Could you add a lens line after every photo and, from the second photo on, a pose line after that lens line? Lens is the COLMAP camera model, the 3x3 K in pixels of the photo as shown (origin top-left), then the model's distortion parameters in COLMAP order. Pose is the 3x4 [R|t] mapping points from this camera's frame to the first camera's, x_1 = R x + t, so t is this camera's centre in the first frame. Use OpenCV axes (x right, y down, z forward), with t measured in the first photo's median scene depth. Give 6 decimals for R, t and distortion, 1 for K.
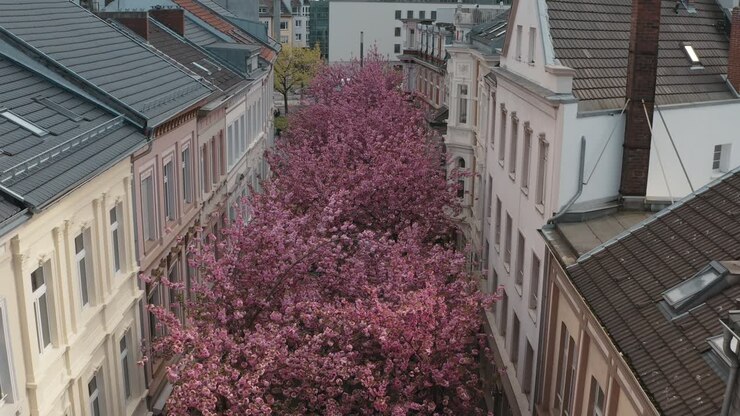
lens RADIAL K [[817.3, 0, 370.0], [0, 817.3, 208.0], [0, 0, 1]] dist [-0.176407, -0.012526]
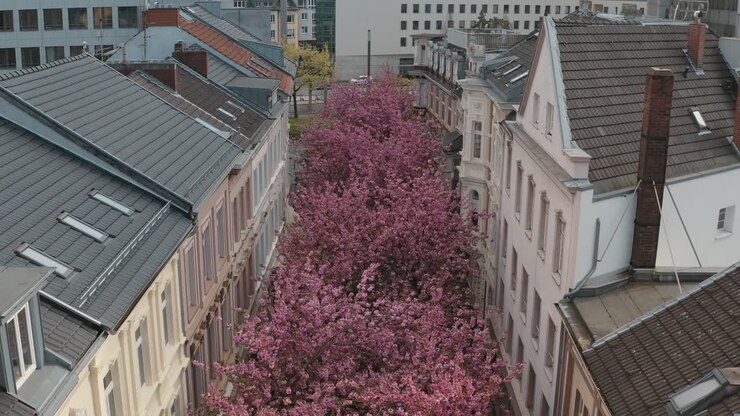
lens RADIAL K [[817.3, 0, 370.0], [0, 817.3, 208.0], [0, 0, 1]] dist [-0.176407, -0.012526]
pose [[0.999980, -0.005172, -0.003696, -0.030880], [0.005272, 0.999605, 0.027617, -0.114755], [0.003552, -0.027636, 0.999612, -0.065571]]
